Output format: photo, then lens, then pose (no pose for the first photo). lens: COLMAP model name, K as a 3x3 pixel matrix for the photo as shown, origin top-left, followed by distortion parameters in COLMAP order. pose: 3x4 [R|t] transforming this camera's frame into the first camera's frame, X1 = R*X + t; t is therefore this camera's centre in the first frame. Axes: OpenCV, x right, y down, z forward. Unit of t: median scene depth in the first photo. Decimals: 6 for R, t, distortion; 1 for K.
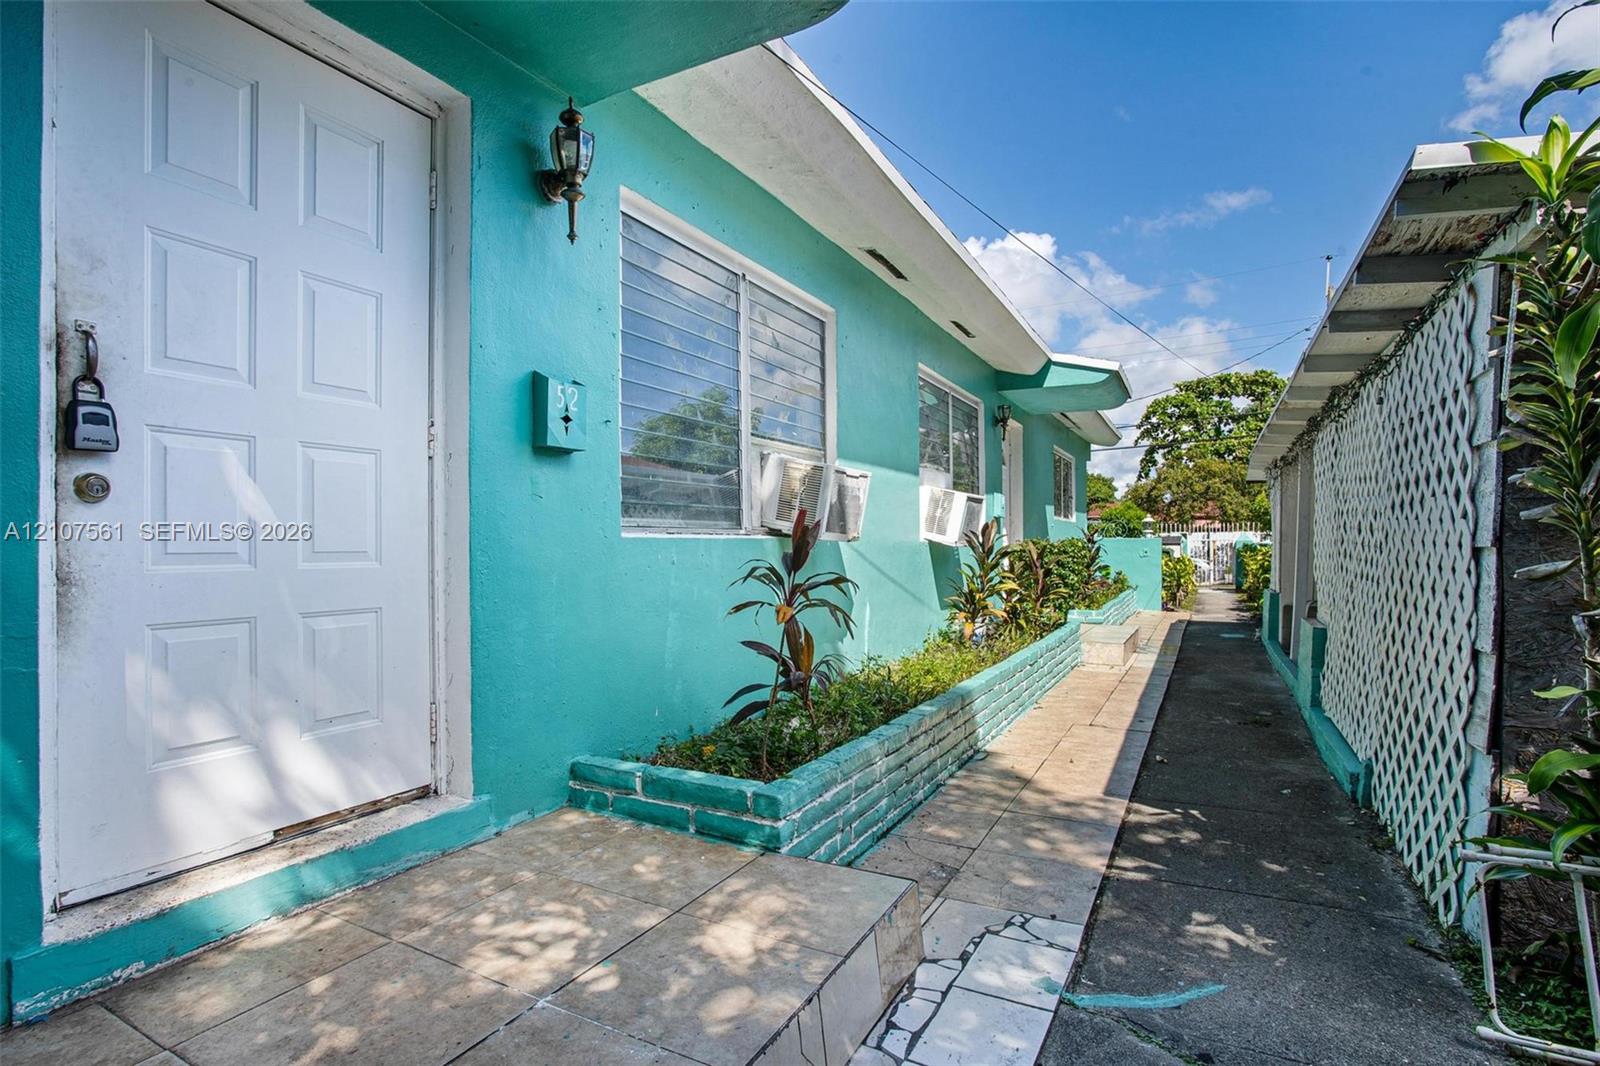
lens RADIAL K [[783.5, 0, 800.0], [0, 783.5, 533.0], [0, 0, 1]] dist [-0.086584, 0.029672]
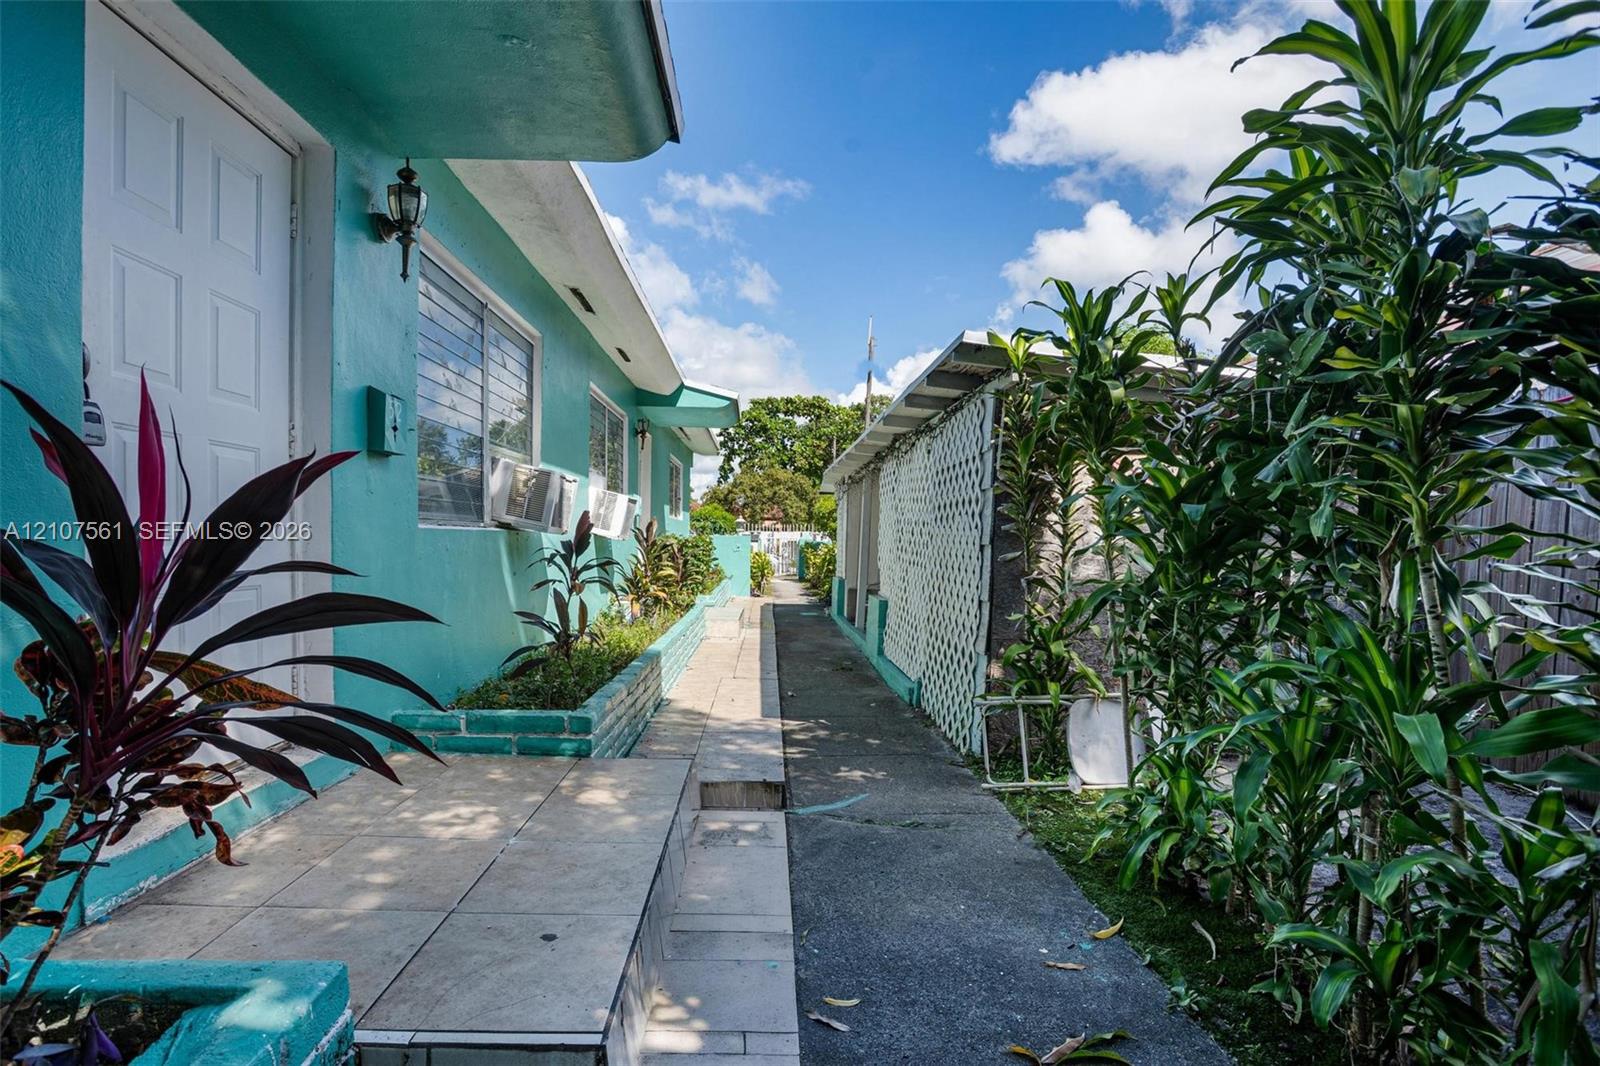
lens RADIAL K [[771.8, 0, 796.3], [0, 771.8, 542.7], [0, 0, 1]] dist [-0.090664, 0.031965]
pose [[0.862158, 0.013276, 0.506465, -0.294408], [-0.023082, 0.999648, 0.013089, -0.000087], [-0.506113, -0.022975, 0.862161, -0.266850]]
